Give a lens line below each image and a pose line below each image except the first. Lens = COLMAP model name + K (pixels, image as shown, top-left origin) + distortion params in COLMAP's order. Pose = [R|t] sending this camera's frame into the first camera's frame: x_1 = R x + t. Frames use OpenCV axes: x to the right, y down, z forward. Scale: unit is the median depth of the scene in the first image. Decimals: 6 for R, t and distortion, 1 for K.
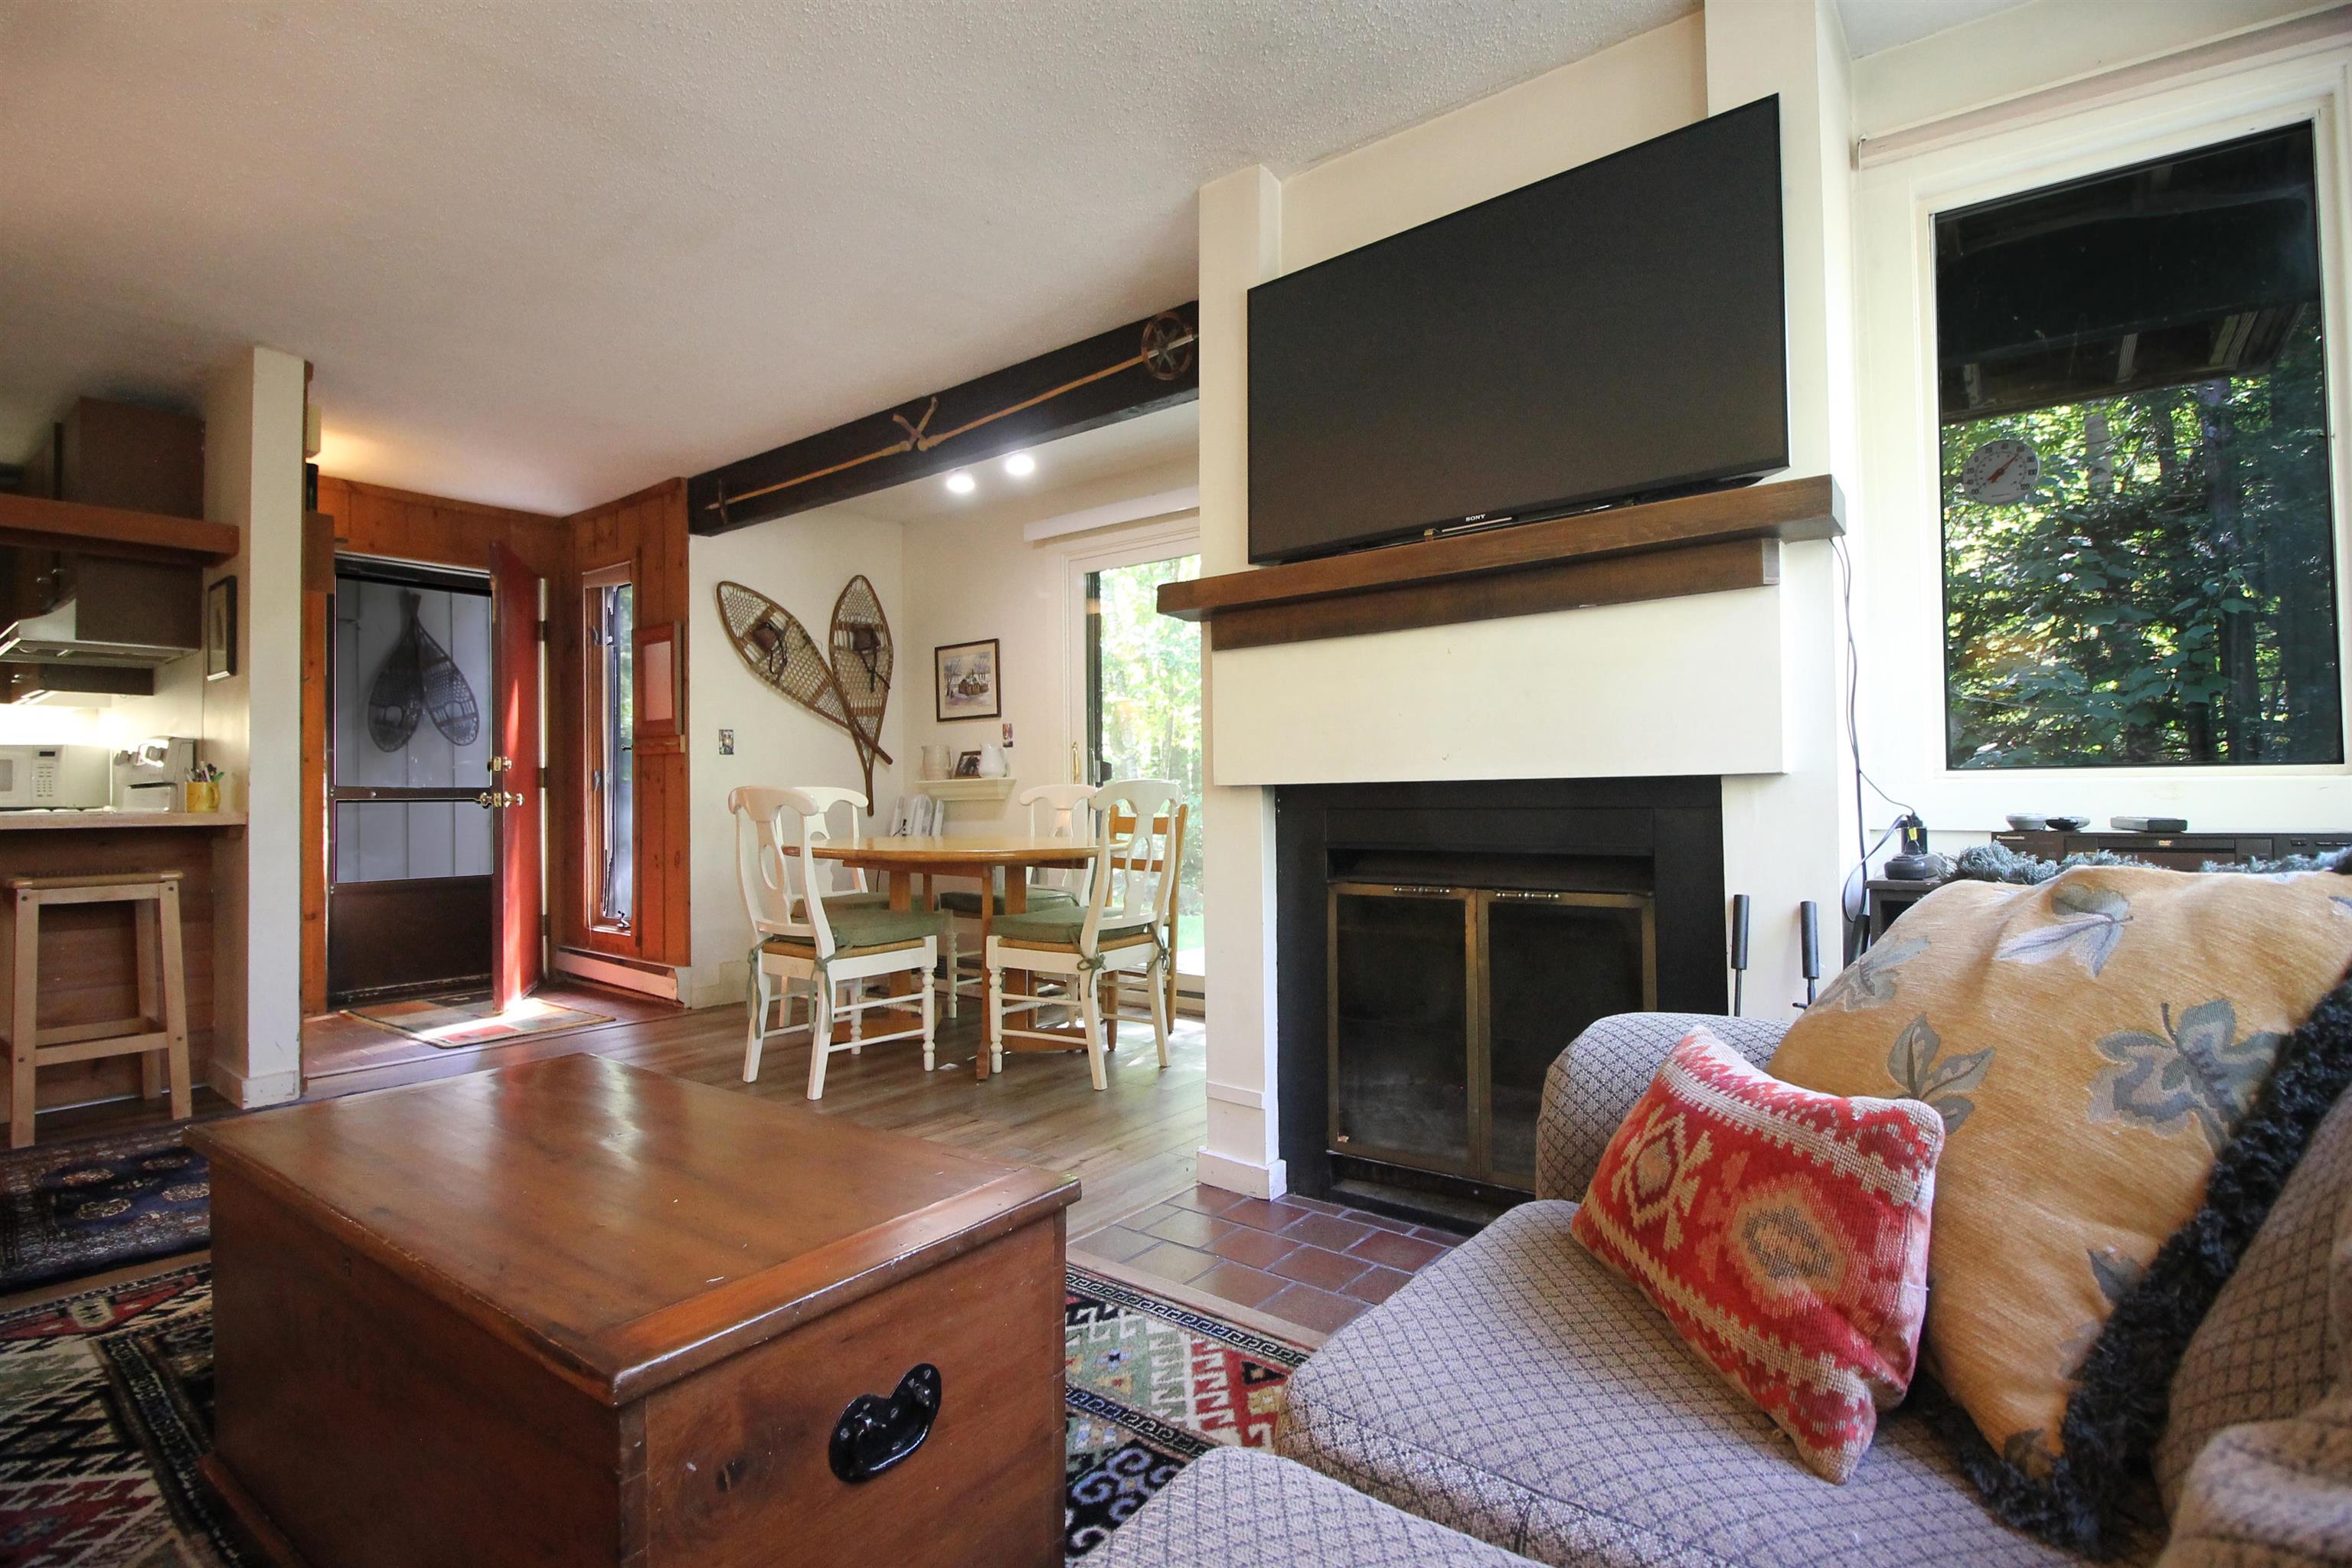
lens RADIAL K [[1110.8, 0, 1181.2], [0, 1110.8, 784.3], [0, 0, 1]] dist [-0.012858, -0.003243]
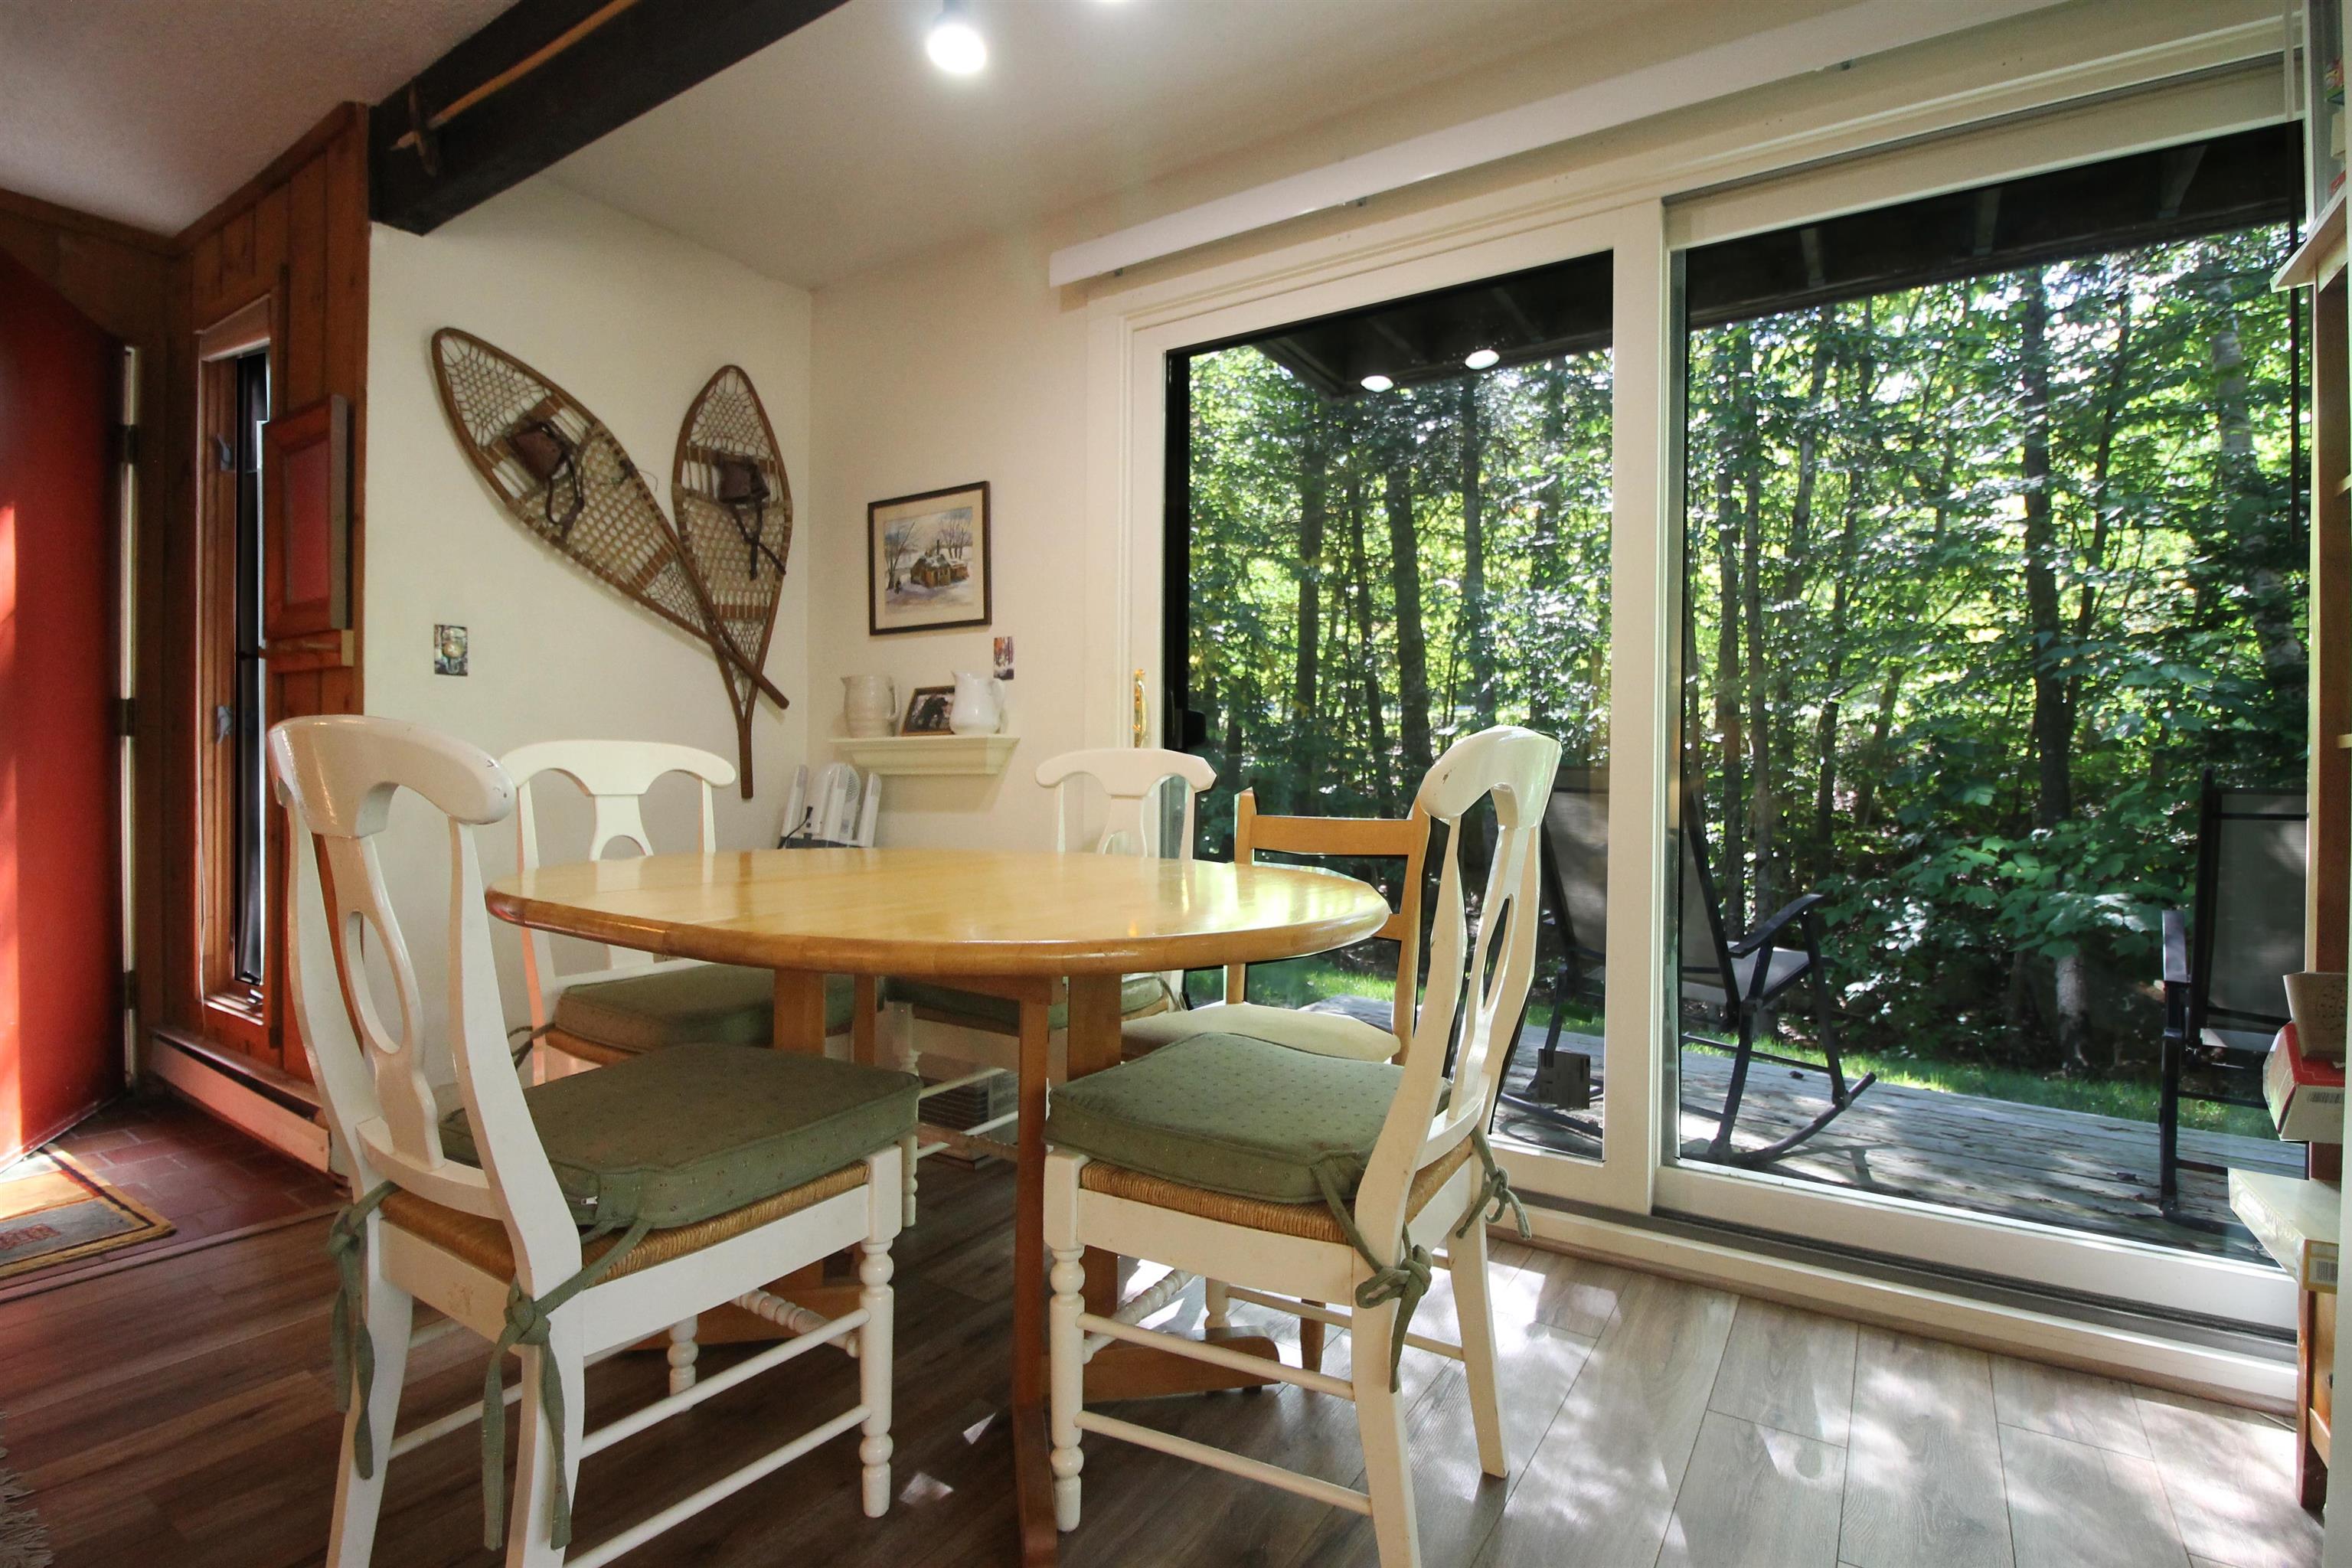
lens RADIAL K [[1110.8, 0, 1190.9], [0, 1110.8, 786.4], [0, 0, 1]] dist [-0.012858, -0.003243]
pose [[0.995519, 0.020367, 0.092343, -0.112779], [-0.022451, 0.999515, 0.021586, 0.005283], [-0.091858, -0.023563, 0.995493, 0.439939]]
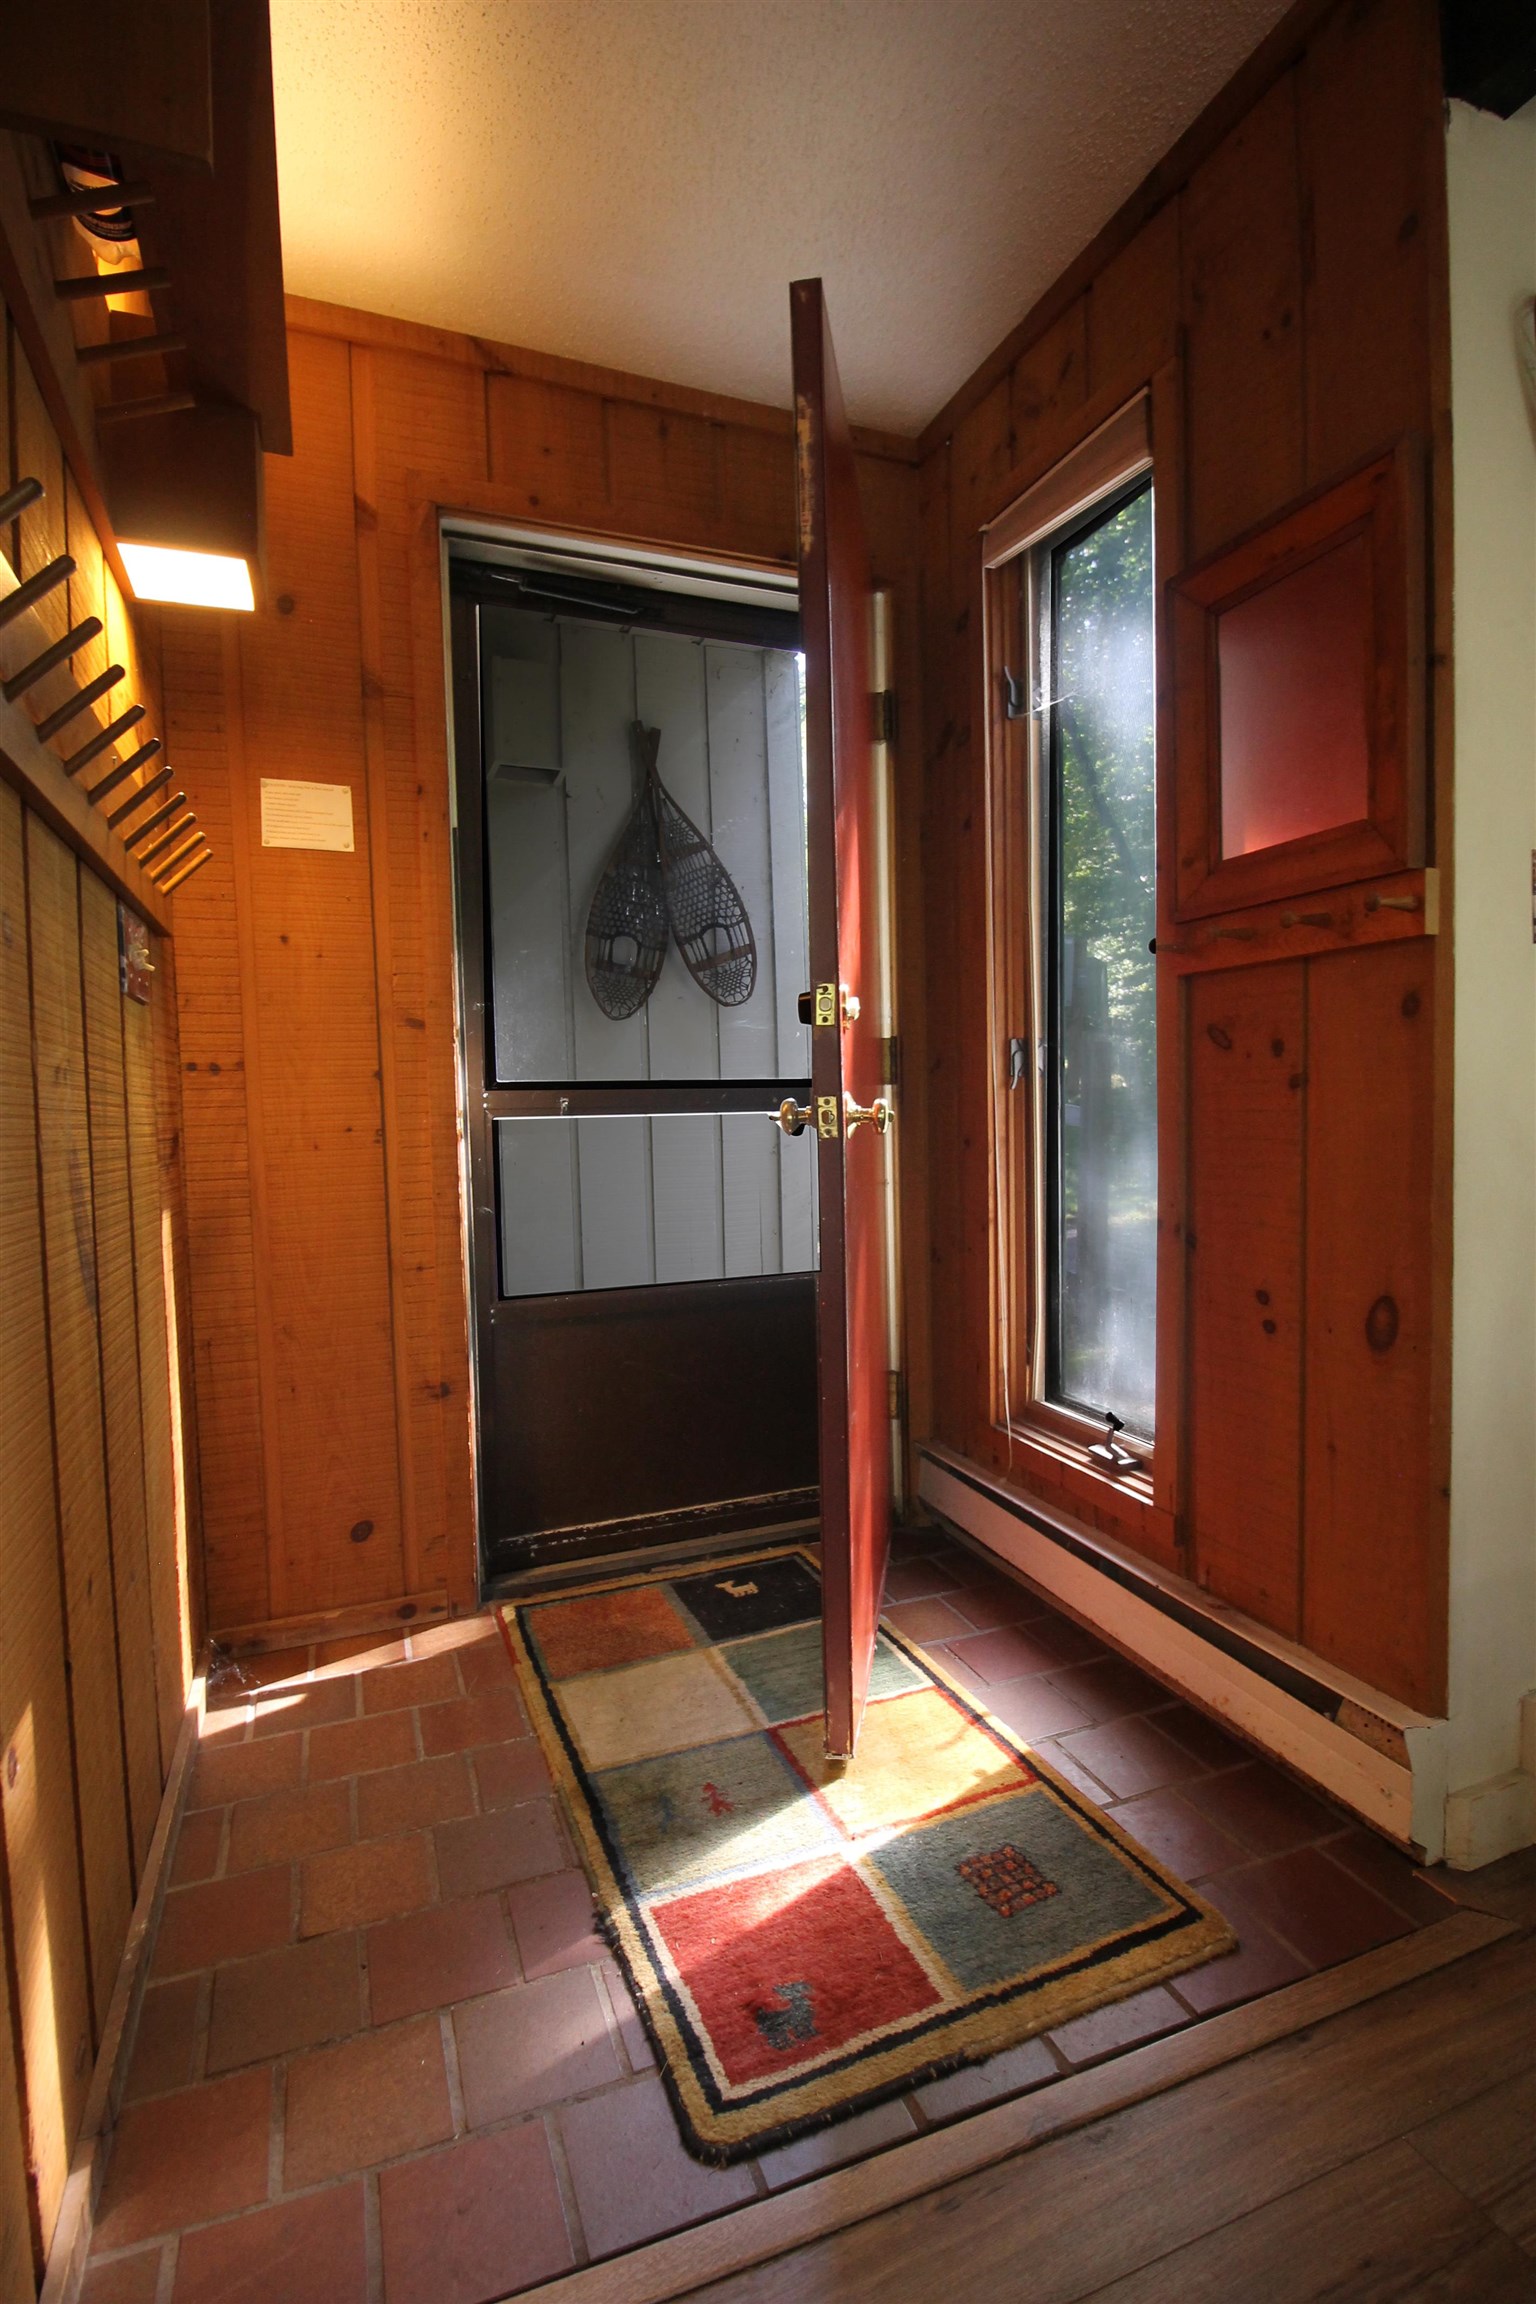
lens RADIAL K [[1088.2, 0, 768.6], [0, 1088.2, 1164.5], [0, 0, 1]] dist [-0.012858, -0.003243]
pose [[0.855307, 0.025393, -0.517498, -0.414180], [0.015322, 0.997122, 0.074252, 0.003601], [0.517895, -0.071438, 0.852456, 0.636398]]
